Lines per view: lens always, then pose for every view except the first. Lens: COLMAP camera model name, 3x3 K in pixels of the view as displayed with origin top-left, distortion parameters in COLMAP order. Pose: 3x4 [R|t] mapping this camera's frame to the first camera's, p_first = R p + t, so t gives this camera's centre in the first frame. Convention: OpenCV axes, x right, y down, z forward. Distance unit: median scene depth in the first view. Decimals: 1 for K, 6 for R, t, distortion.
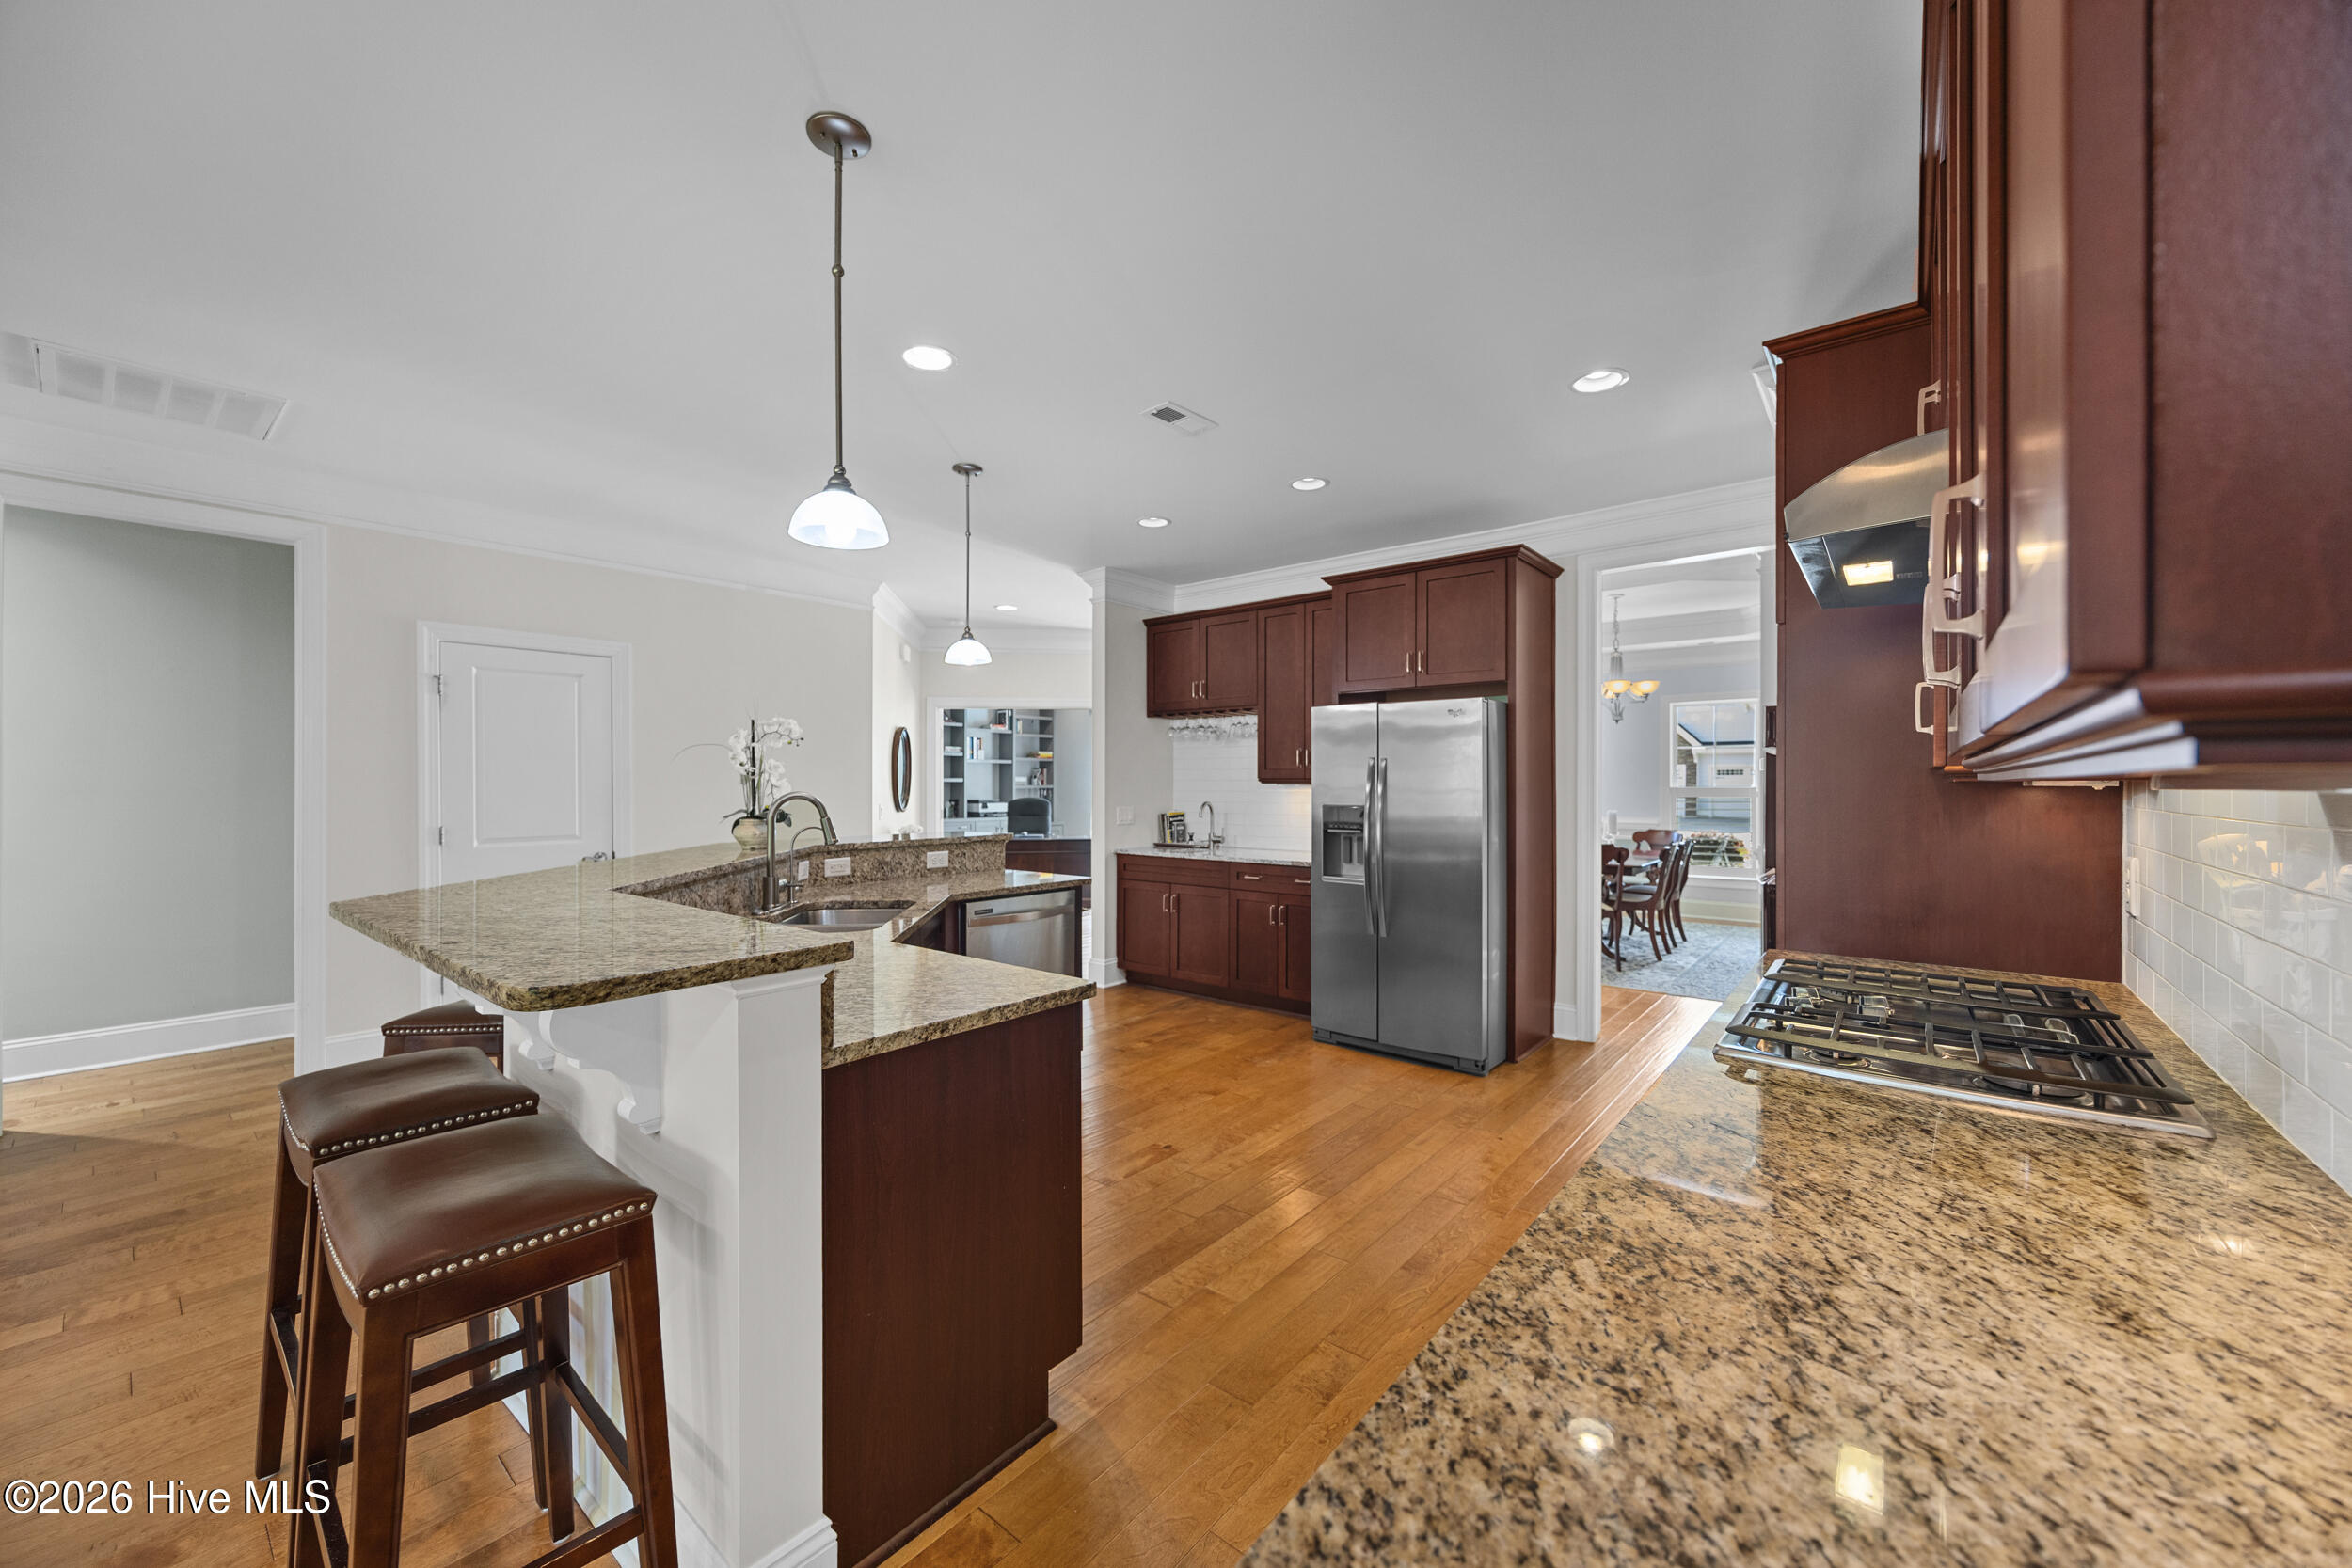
lens RADIAL K [[894.6, 0, 1177.9], [0, 894.6, 780.7], [0, 0, 1]] dist [-0.000160, -0.000557]
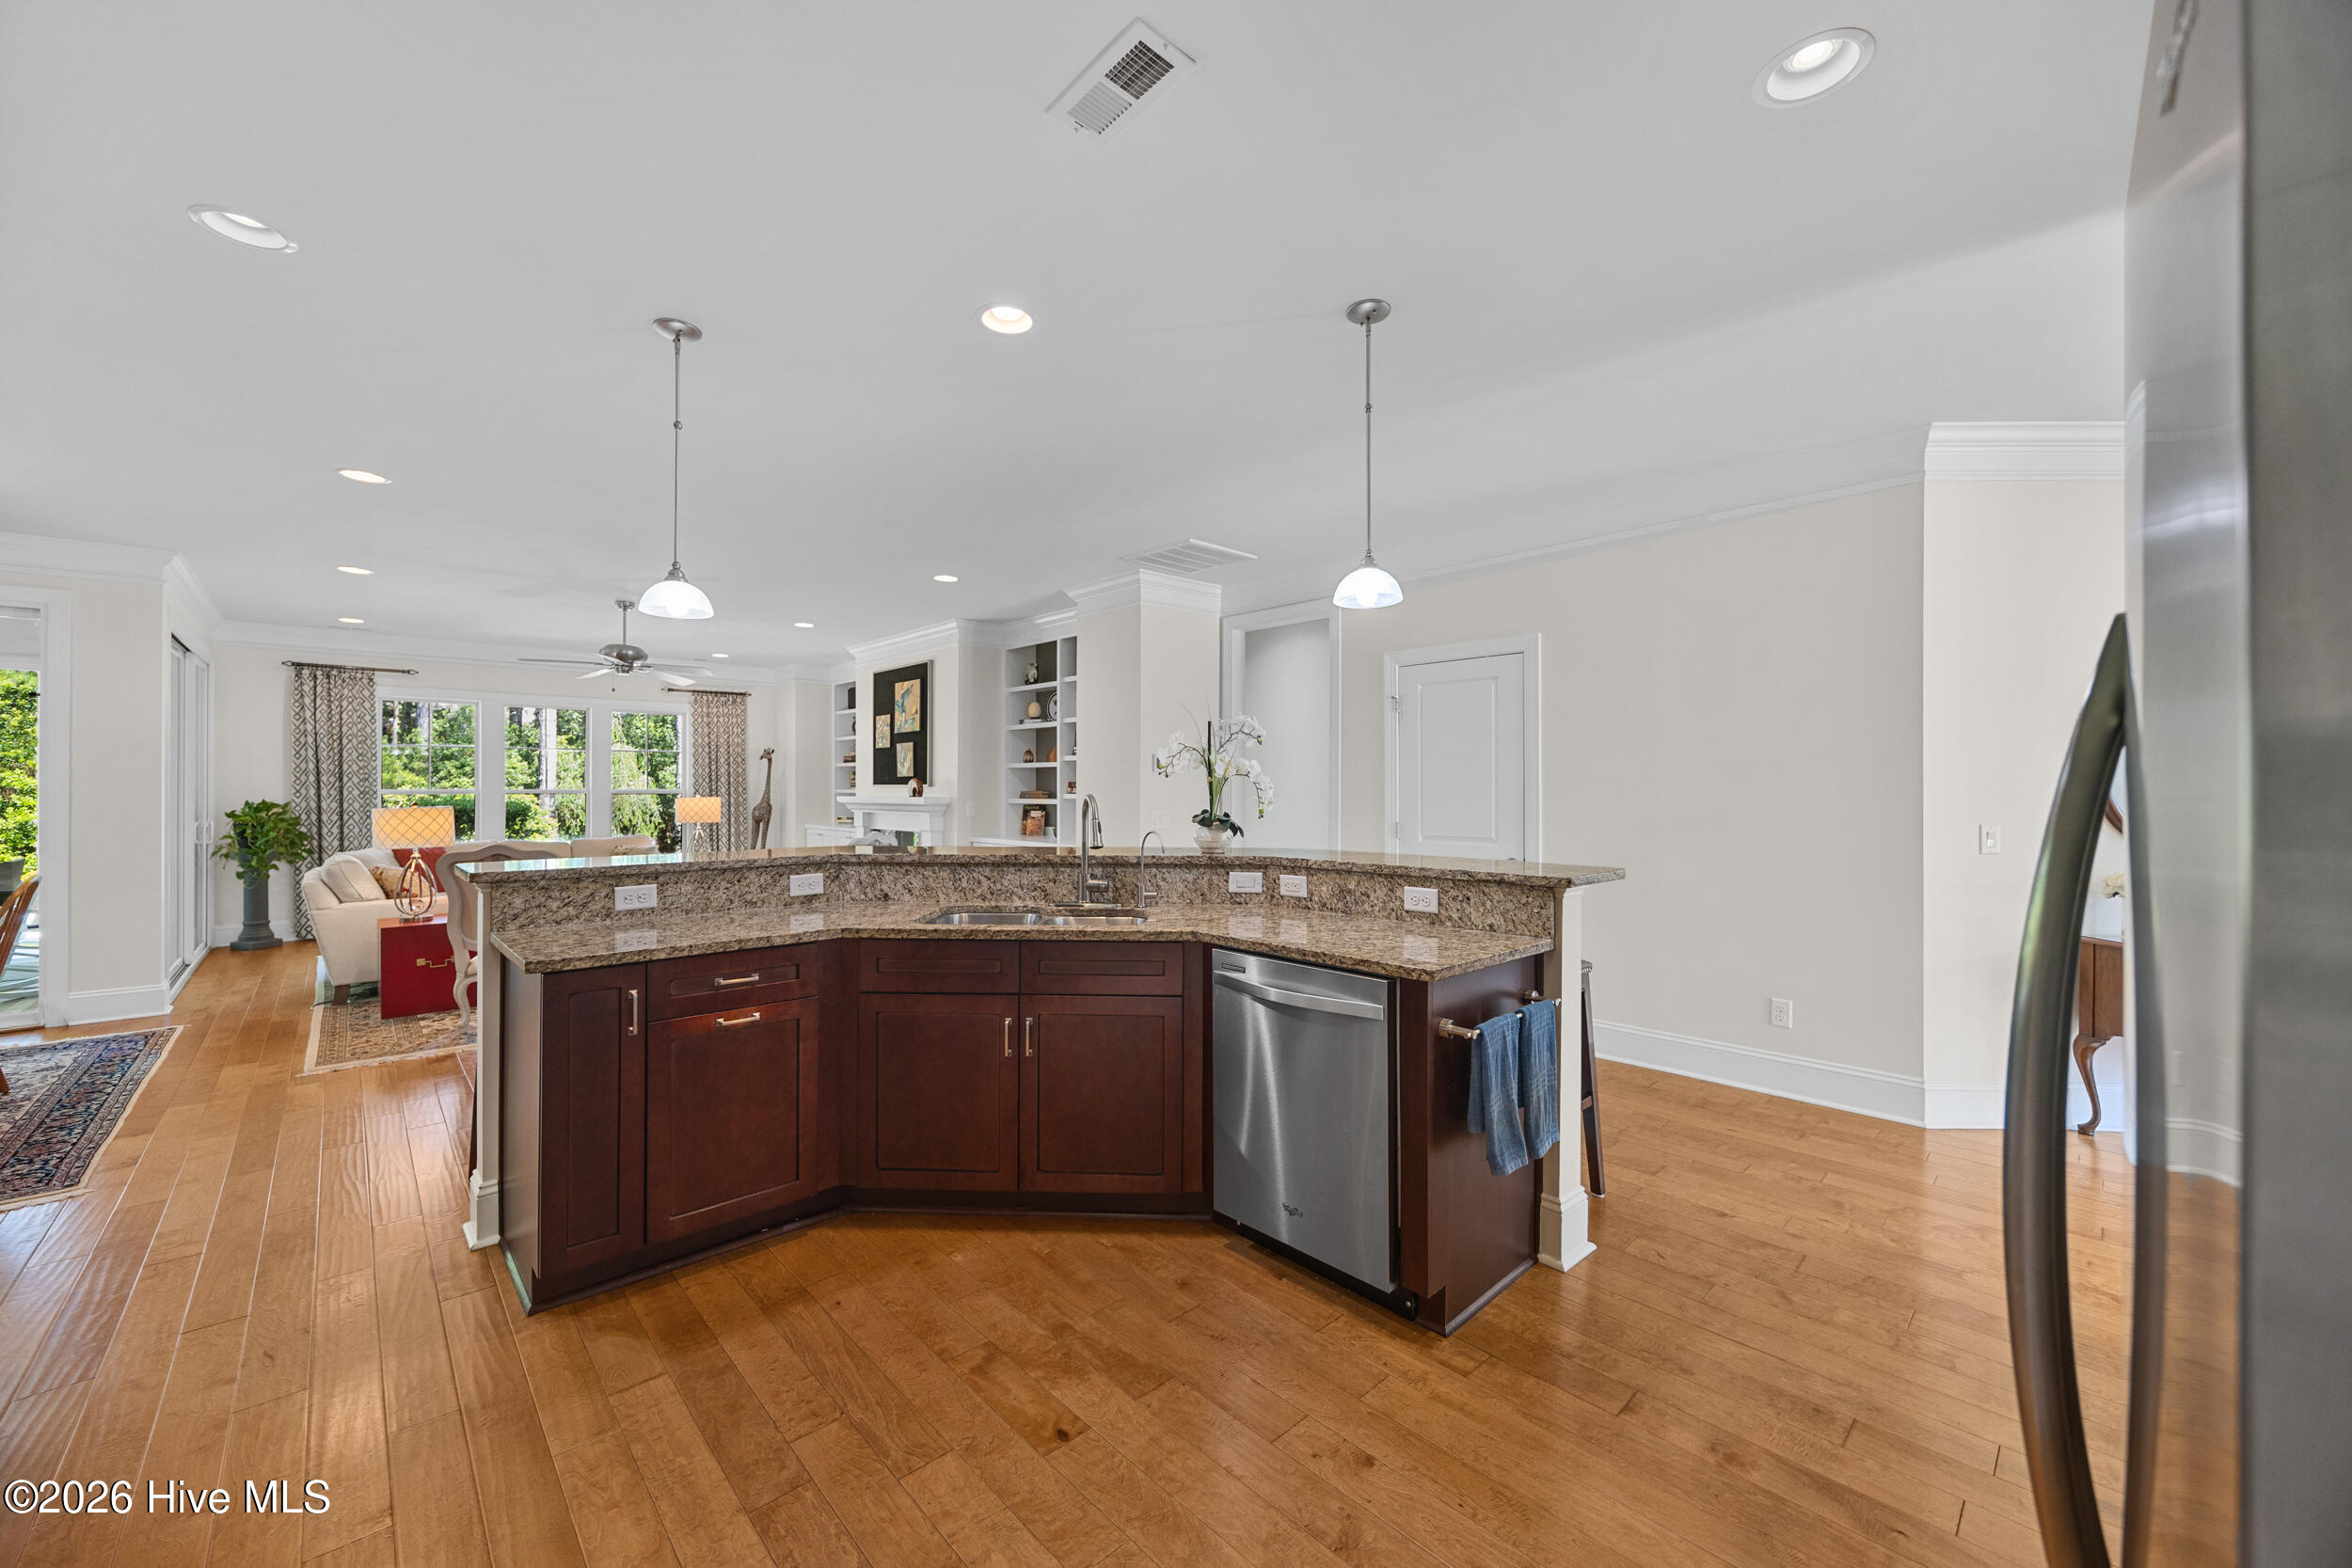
lens RADIAL K [[894.6, 0, 1164.4], [0, 894.6, 785.0], [0, 0, 1]] dist [-0.000160, -0.000557]
pose [[-0.137512, -0.001042, -0.990500, 0.394541], [0.003308, 0.999993, -0.001512, 0.002544], [0.990495, -0.003484, -0.137508, 0.841319]]
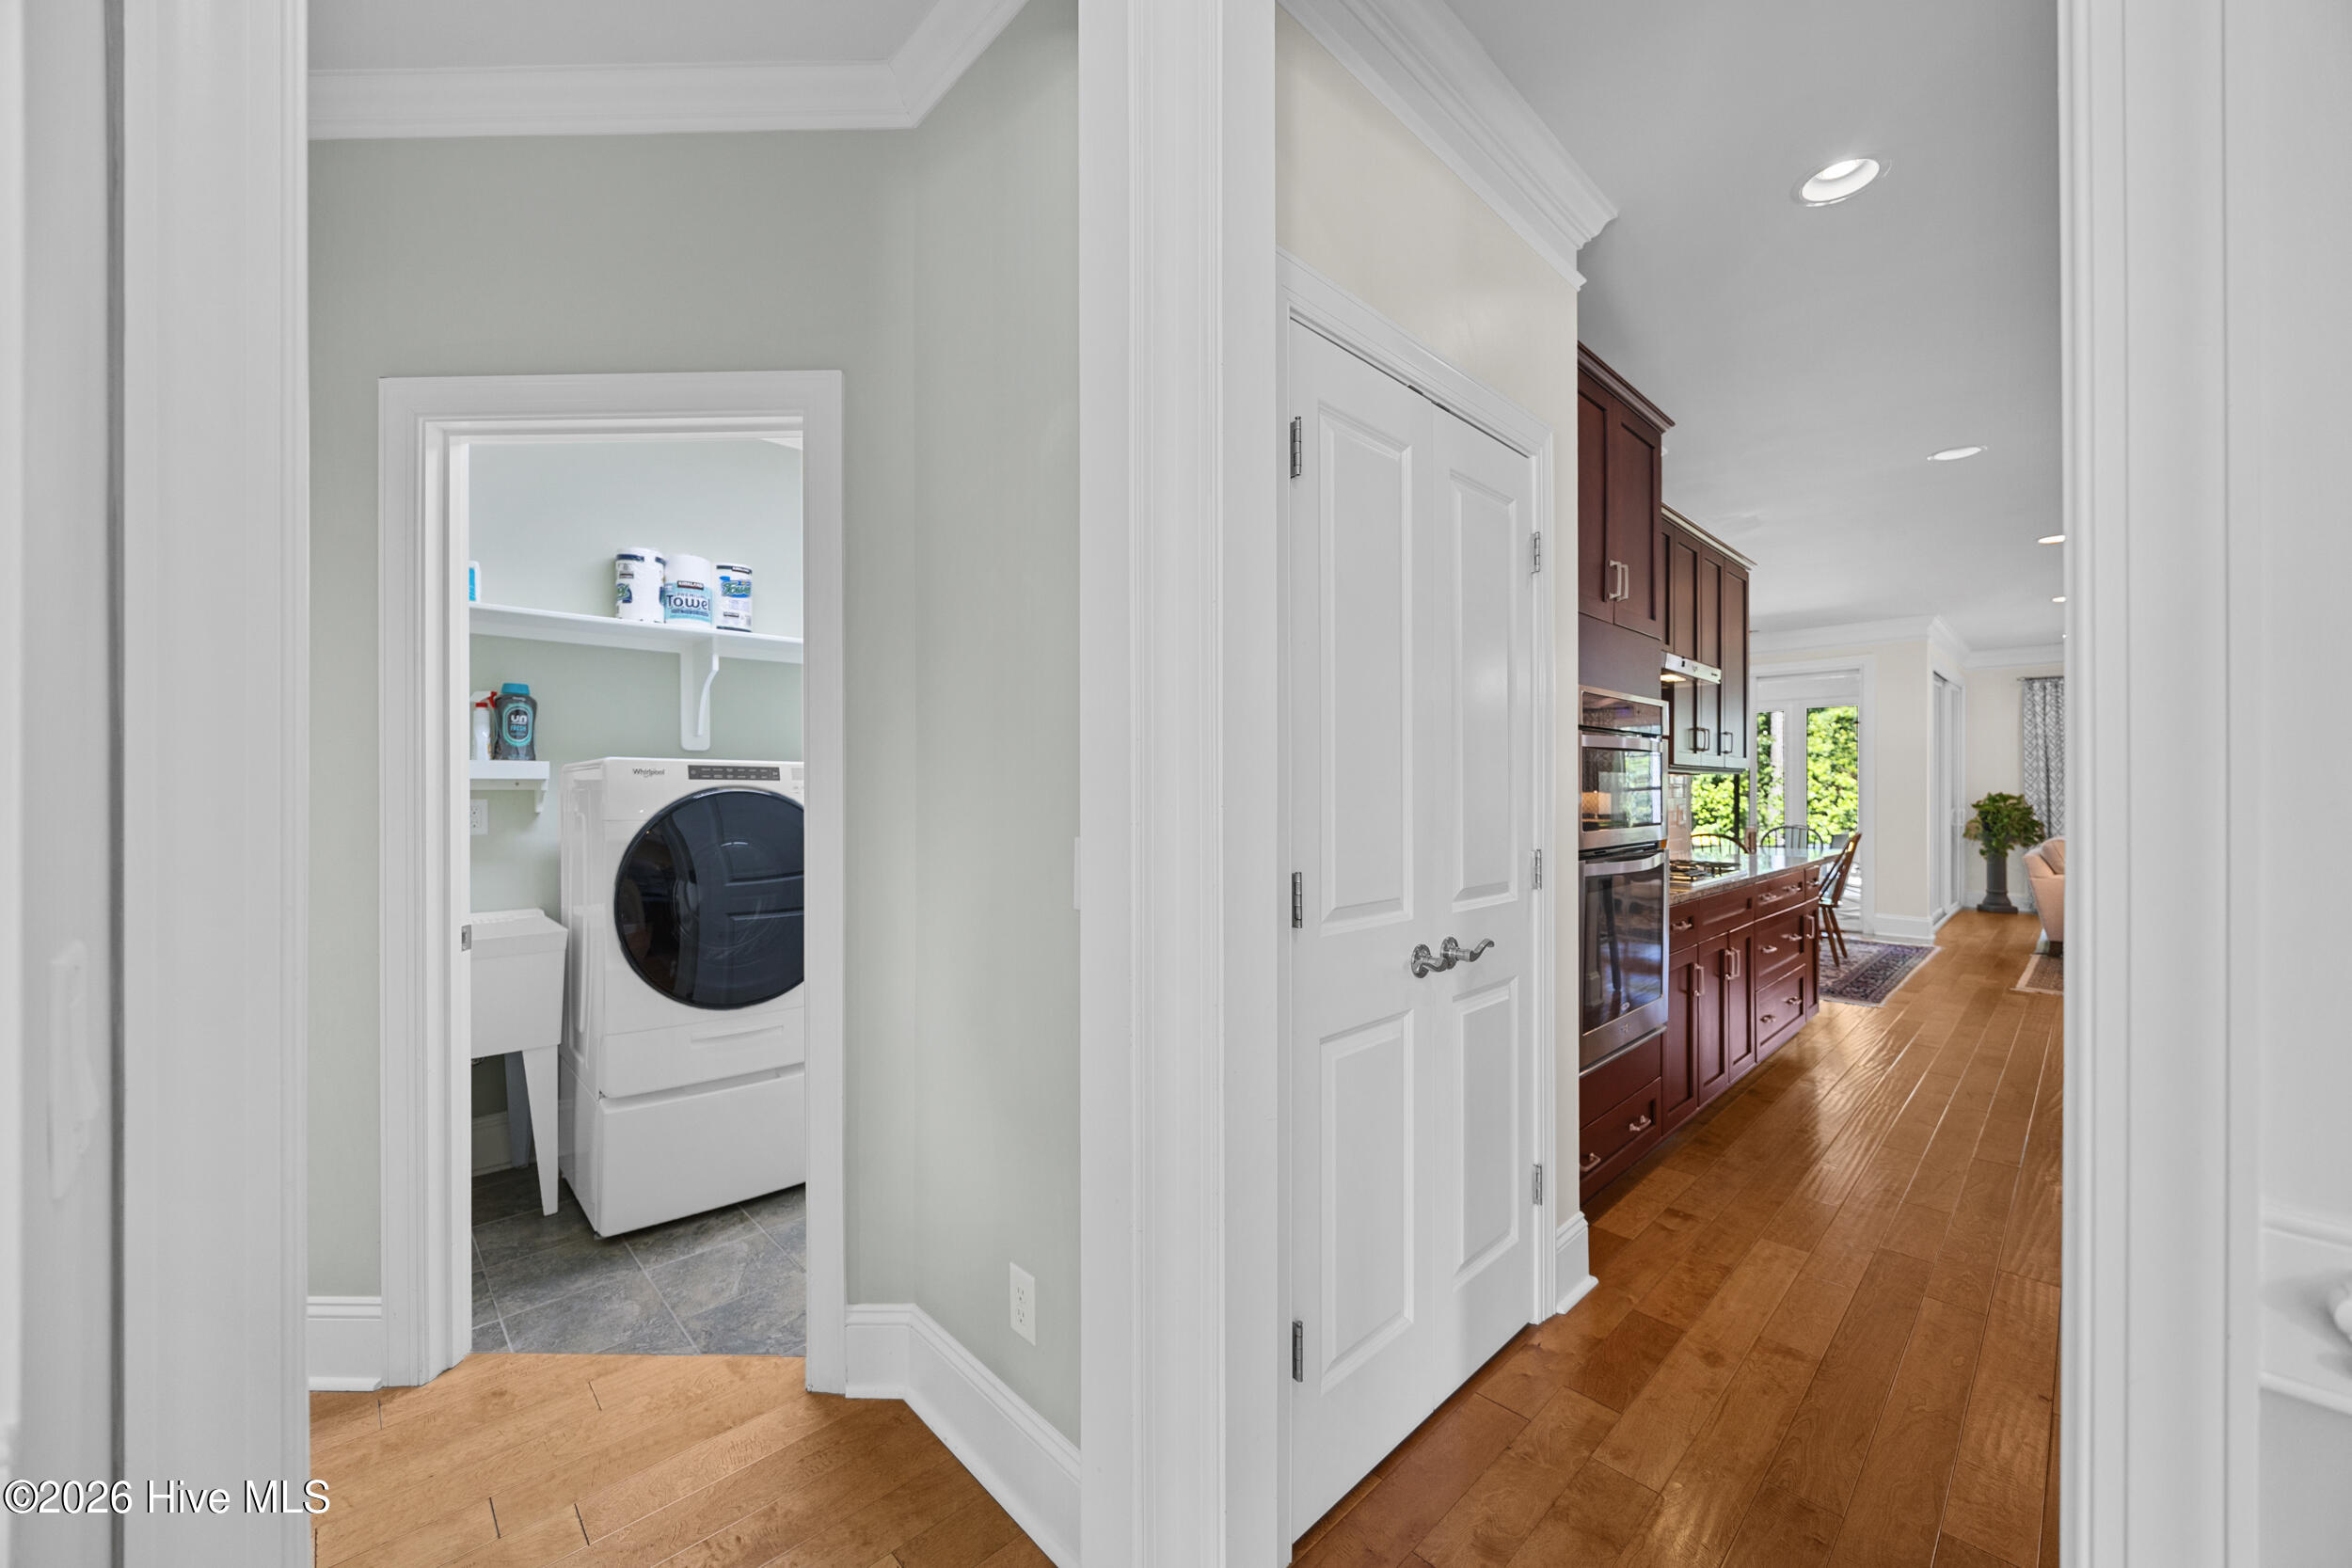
lens RADIAL K [[894.6, 0, 1159.4], [0, 894.6, 785.0], [0, 0, 1]] dist [-0.000160, -0.000557]
pose [[-0.991938, 0.000397, 0.126725, 0.631559], [-0.000467, 0.999977, -0.006785, 0.019318], [-0.126724, -0.006789, -0.991915, 1.225629]]
